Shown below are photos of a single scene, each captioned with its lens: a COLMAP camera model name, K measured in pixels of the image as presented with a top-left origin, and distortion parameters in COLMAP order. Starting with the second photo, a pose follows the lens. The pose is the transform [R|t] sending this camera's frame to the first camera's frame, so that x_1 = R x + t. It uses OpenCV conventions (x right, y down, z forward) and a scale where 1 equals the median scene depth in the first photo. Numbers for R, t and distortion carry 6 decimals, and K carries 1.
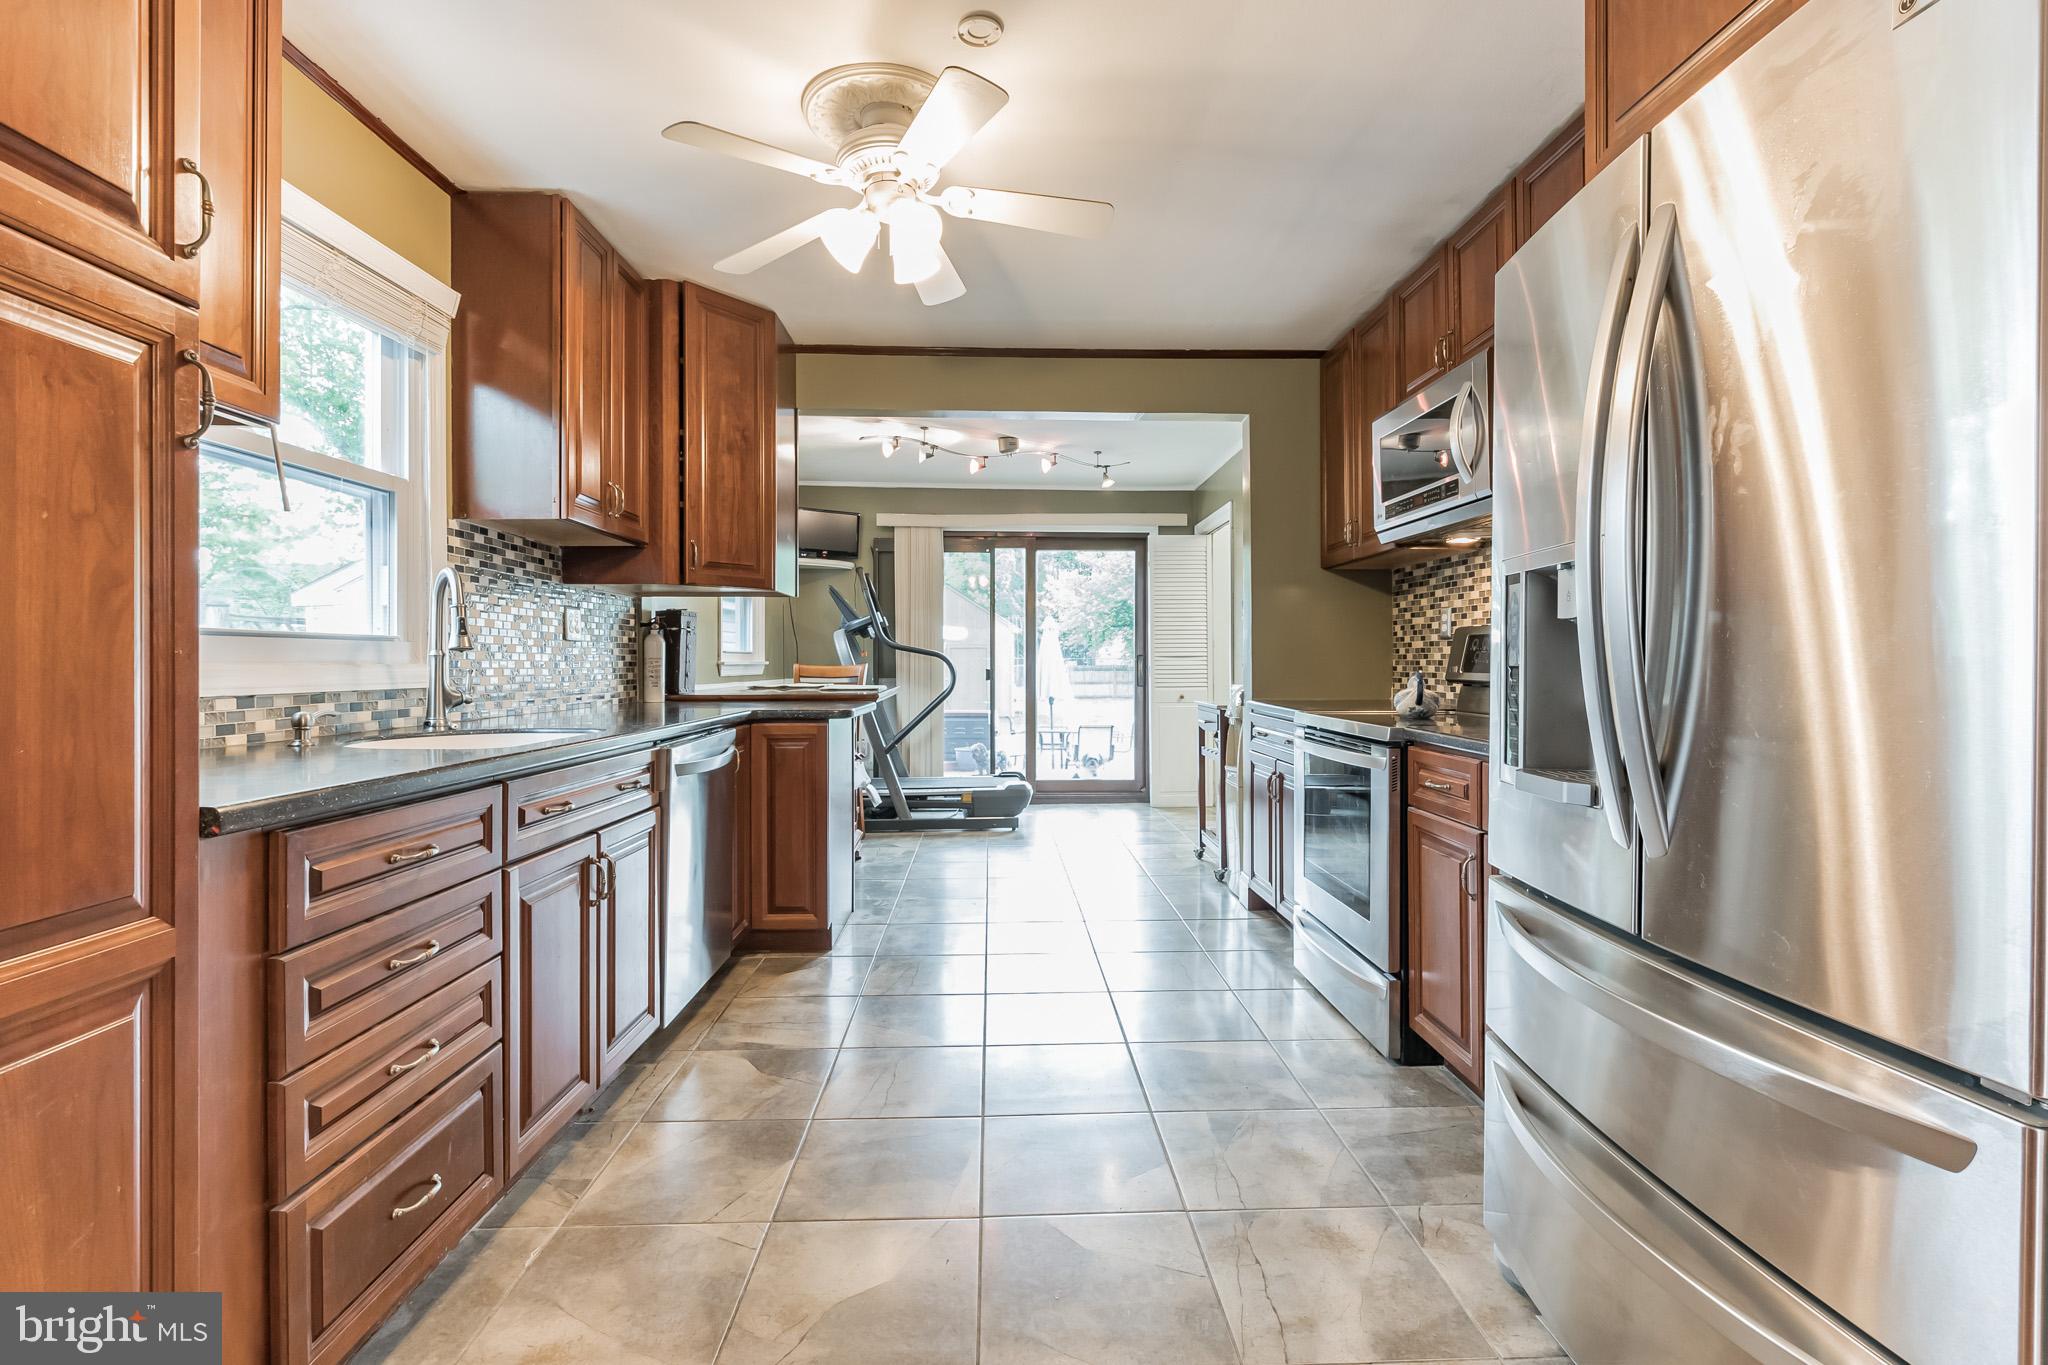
lens RADIAL K [[926.7, 0, 1034.5], [0, 926.7, 668.9], [0, 0, 1]] dist [-0.009507, 0.001227]
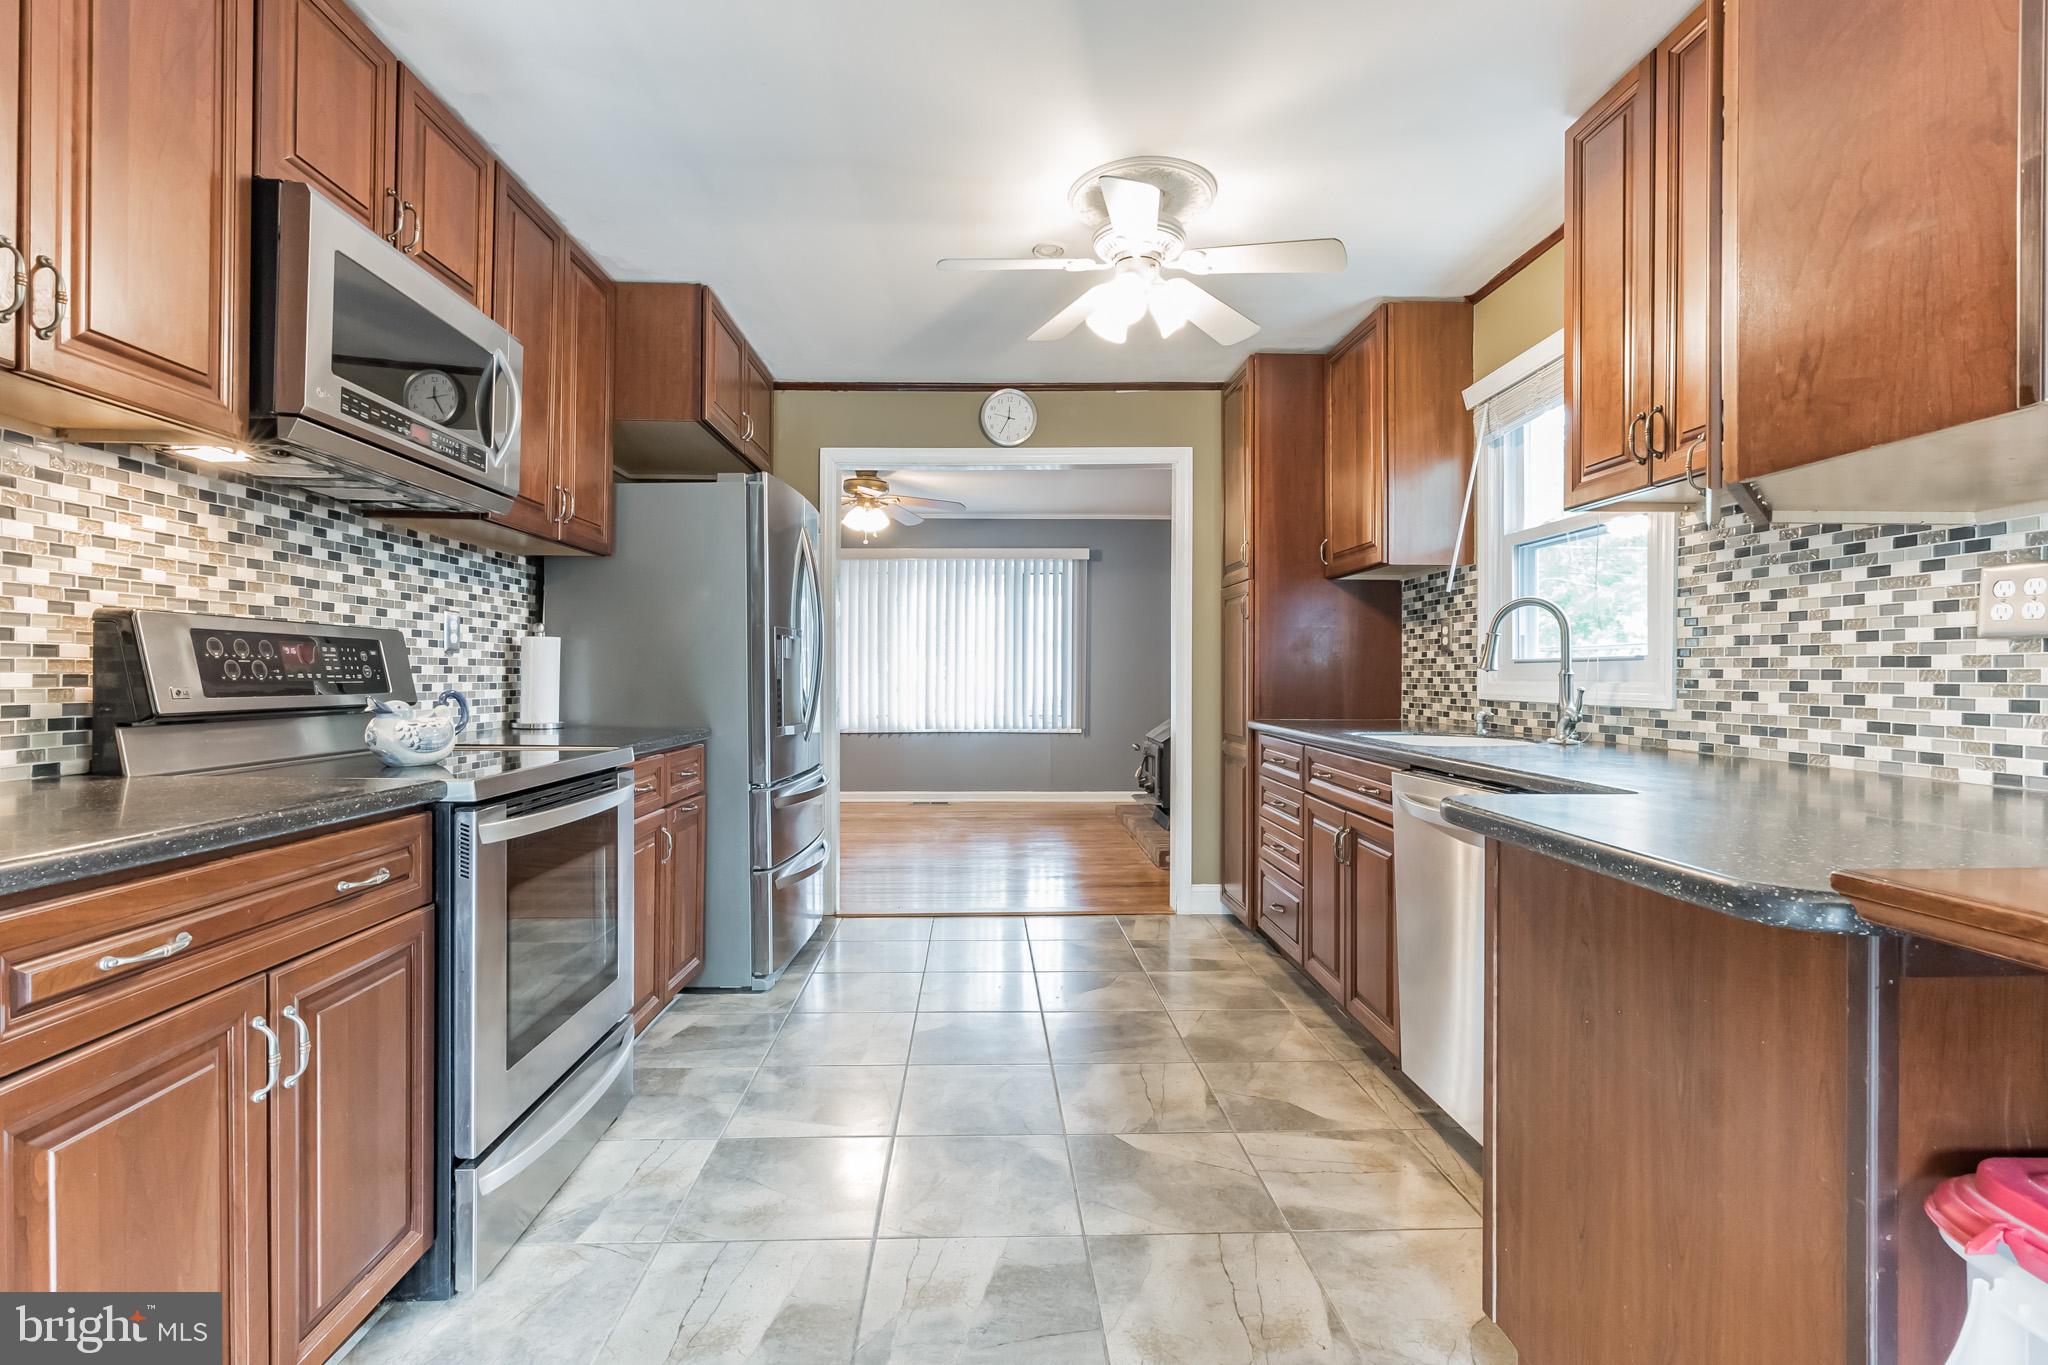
lens RADIAL K [[926.7, 0, 1020.8], [0, 926.7, 672.9], [0, 0, 1]] dist [-0.009507, 0.001227]
pose [[-0.999994, -0.003565, -0.000468, -0.014613], [-0.003567, 0.999979, 0.005374, -0.022964], [0.000448, 0.005376, -0.999985, 2.456514]]
